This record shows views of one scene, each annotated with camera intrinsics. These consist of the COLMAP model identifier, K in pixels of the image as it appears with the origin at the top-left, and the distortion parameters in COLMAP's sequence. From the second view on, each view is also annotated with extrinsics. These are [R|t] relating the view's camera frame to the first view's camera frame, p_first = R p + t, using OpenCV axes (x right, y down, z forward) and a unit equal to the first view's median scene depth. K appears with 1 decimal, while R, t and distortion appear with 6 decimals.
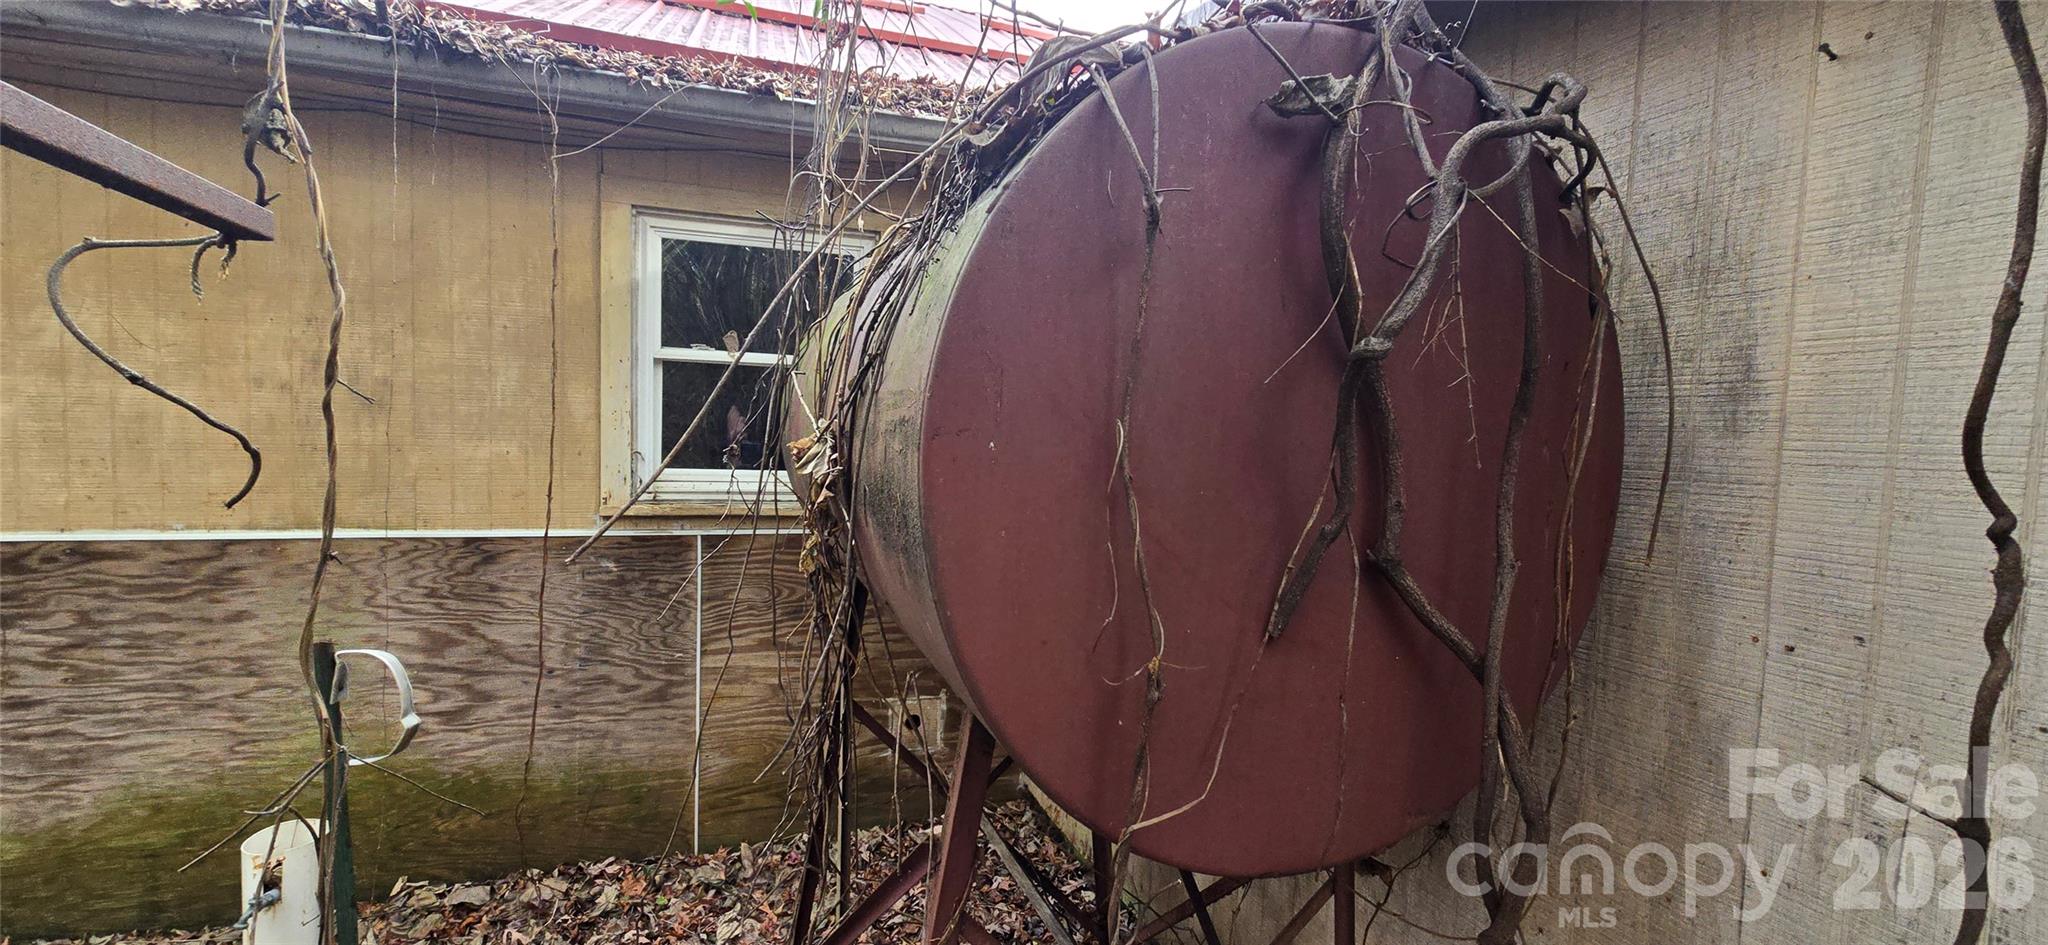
lens RADIAL K [[836.6, 0, 1027.1], [0, 836.6, 480.9], [0, 0, 1]] dist [-0.005371, 0.001595]
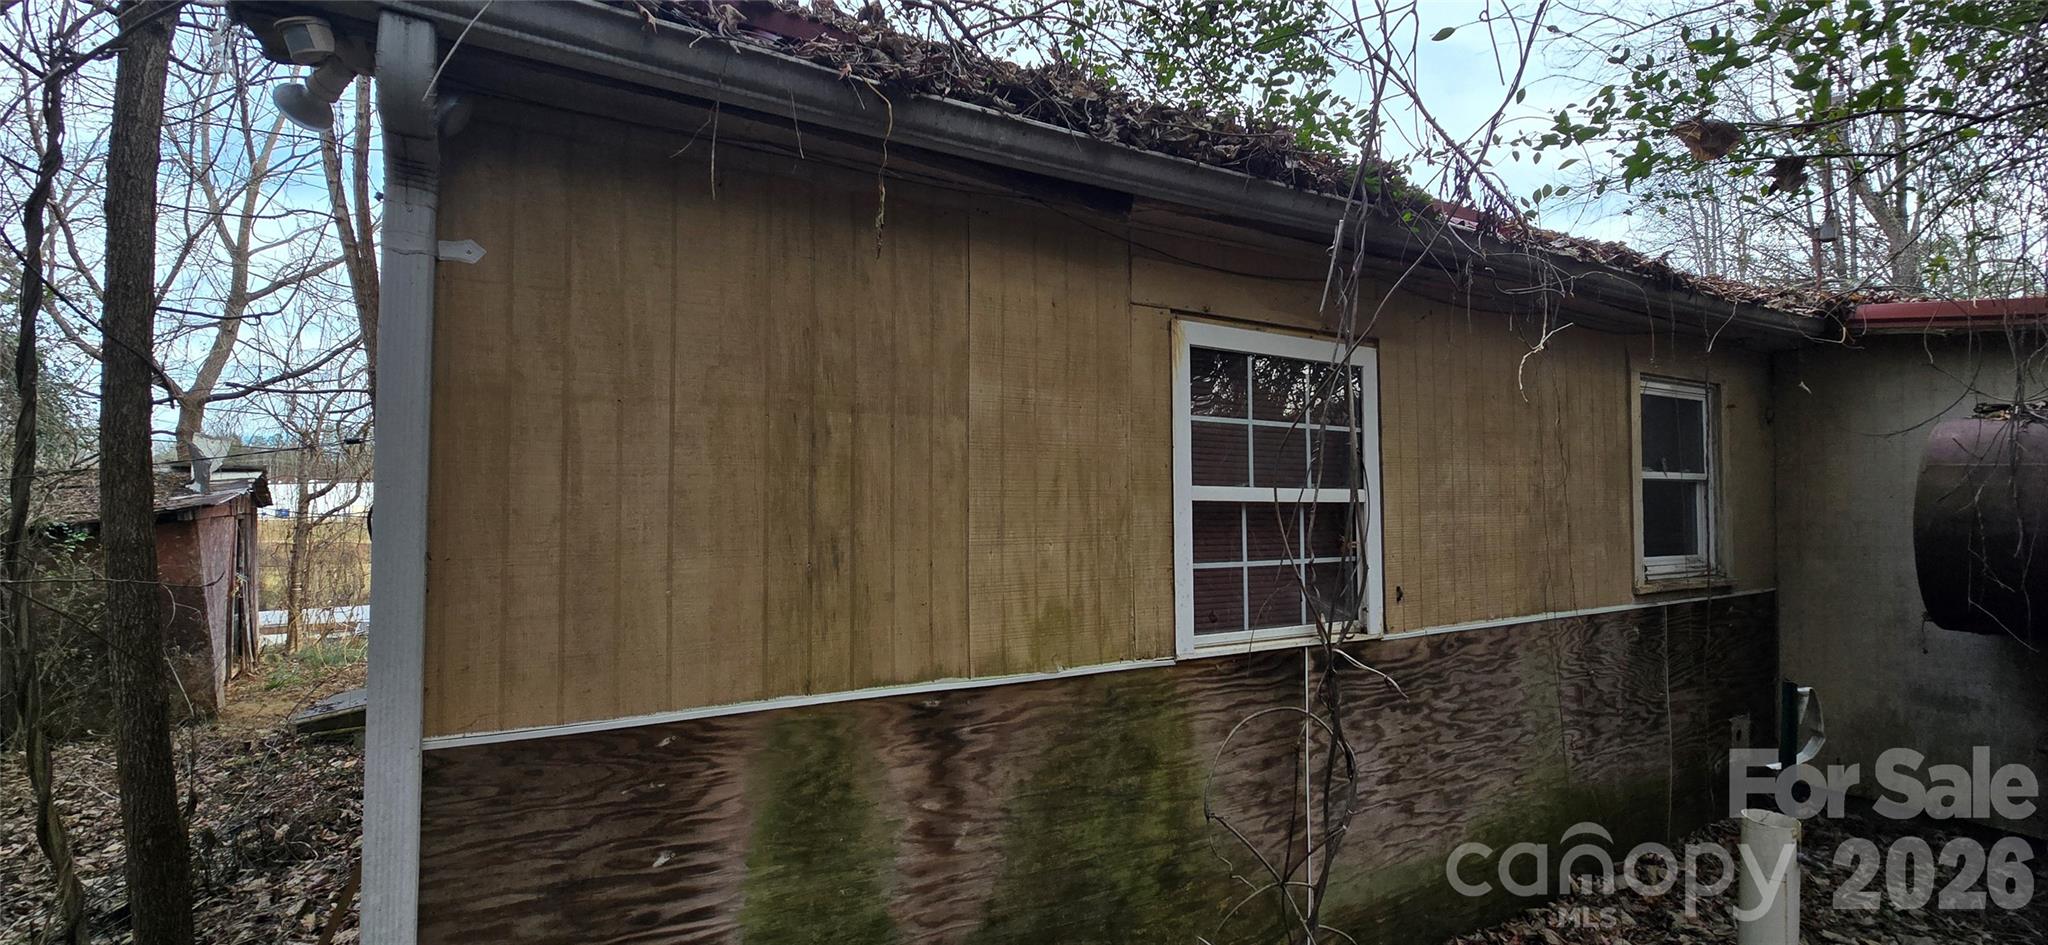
lens RADIAL K [[836.6, 0, 1029.2], [0, 836.6, 477.2], [0, 0, 1]] dist [-0.005371, 0.001595]
pose [[0.983605, -0.020797, 0.179132, -1.986720], [0.033556, 0.997087, -0.068491, -0.103086], [-0.177186, 0.073379, 0.981438, -0.215197]]
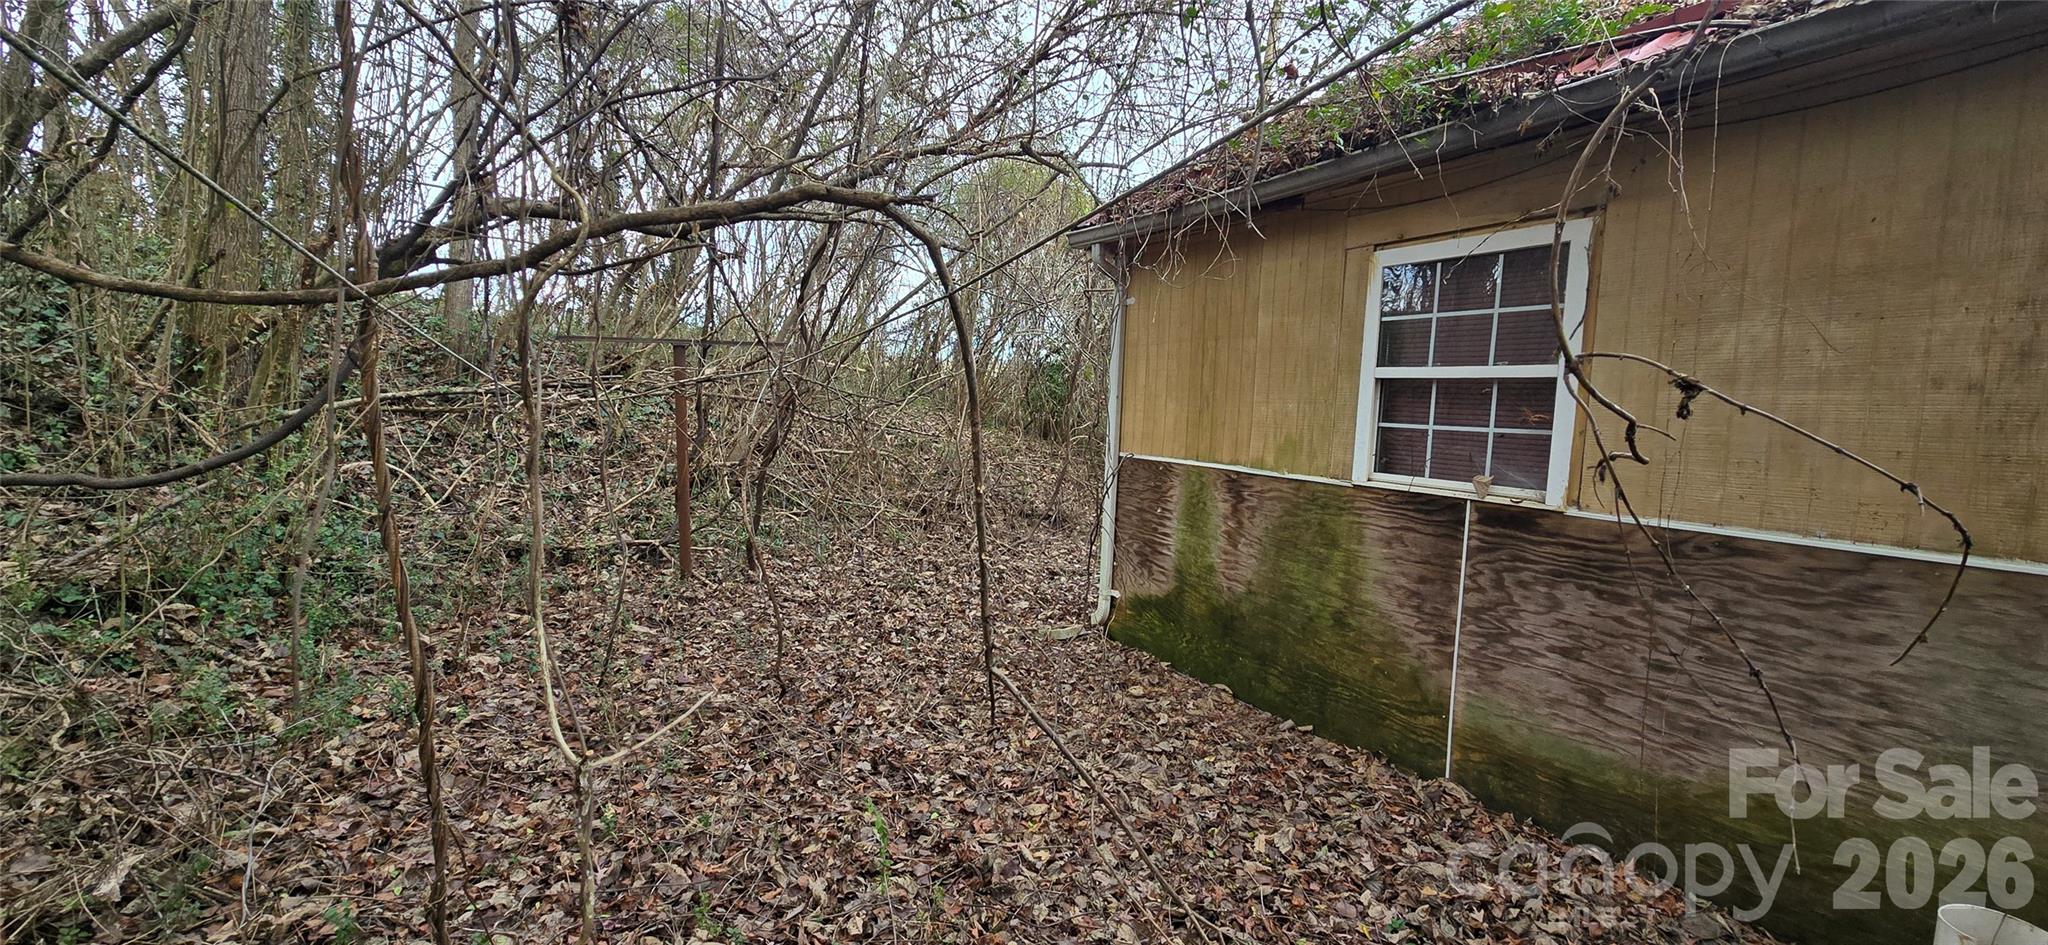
lens RADIAL K [[836.6, 0, 1030.9], [0, 836.6, 475.3], [0, 0, 1]] dist [-0.005371, 0.001595]
pose [[0.176378, 0.064011, -0.982239, -0.223684], [-0.073868, 0.995930, 0.051639, 0.004208], [0.981547, 0.063448, 0.180389, -0.092166]]
